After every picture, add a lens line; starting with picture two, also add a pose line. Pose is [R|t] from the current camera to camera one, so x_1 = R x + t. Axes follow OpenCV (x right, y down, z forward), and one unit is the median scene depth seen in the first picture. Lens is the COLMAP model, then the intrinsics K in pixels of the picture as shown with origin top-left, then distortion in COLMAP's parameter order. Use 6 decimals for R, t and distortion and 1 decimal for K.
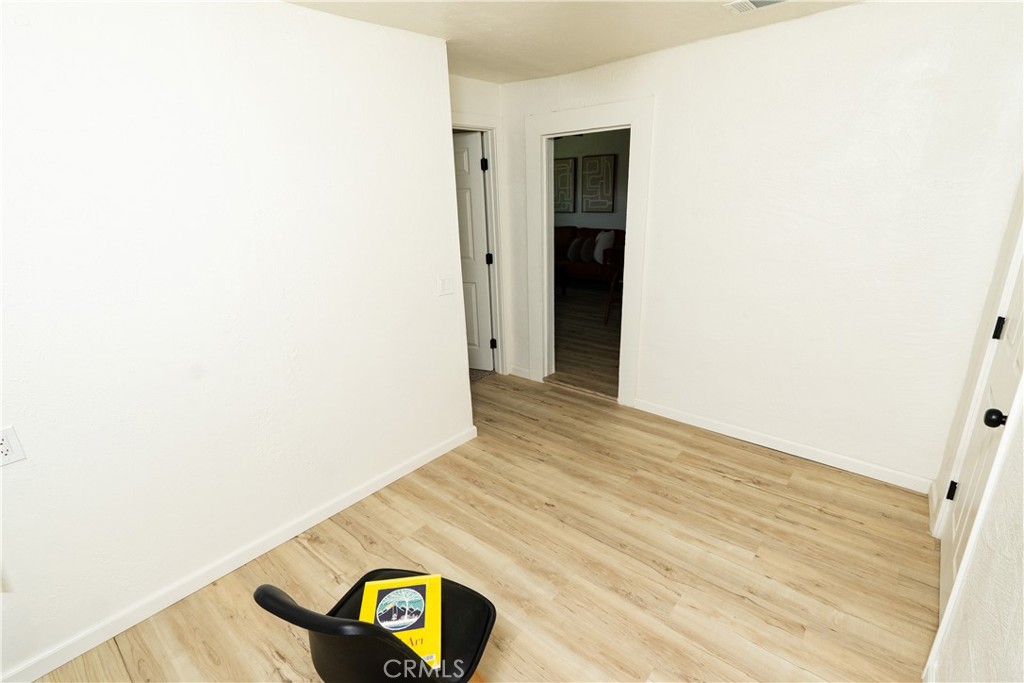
lens RADIAL K [[472.1, 0, 513.0], [0, 472.1, 344.2], [0, 0, 1]] dist [-0.010268, 0.001131]
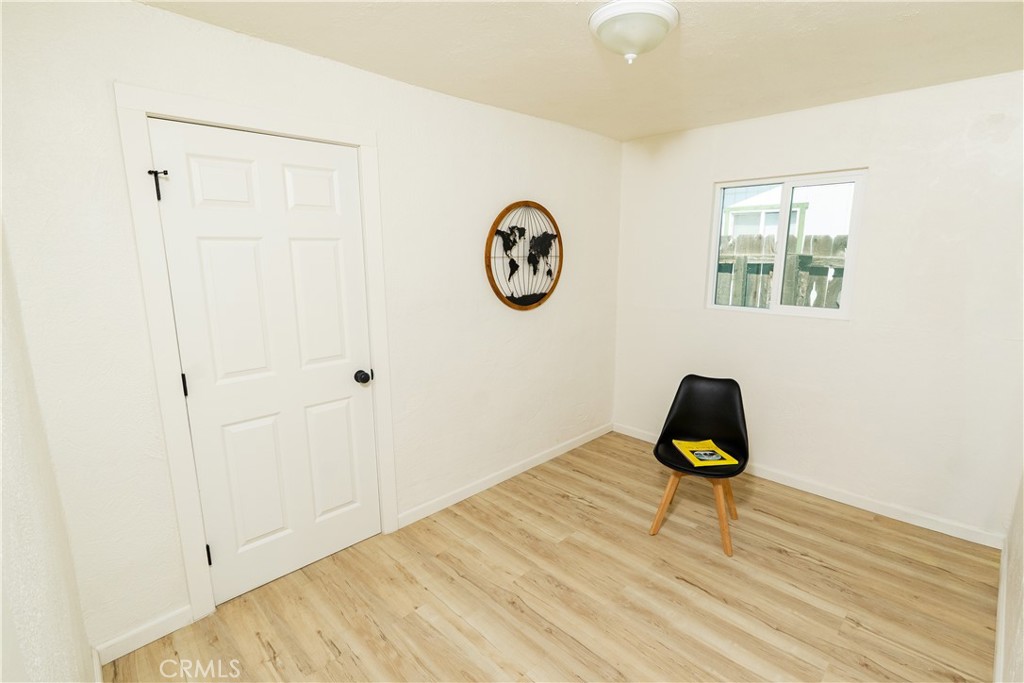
lens RADIAL K [[472.1, 0, 512.1], [0, 472.1, 339.8], [0, 0, 1]] dist [-0.010268, 0.001131]
pose [[-0.994745, 0.015454, 0.101206, 0.217623], [0.062549, 0.874333, 0.481278, -0.509069], [-0.081050, 0.485080, -0.870706, 1.605076]]
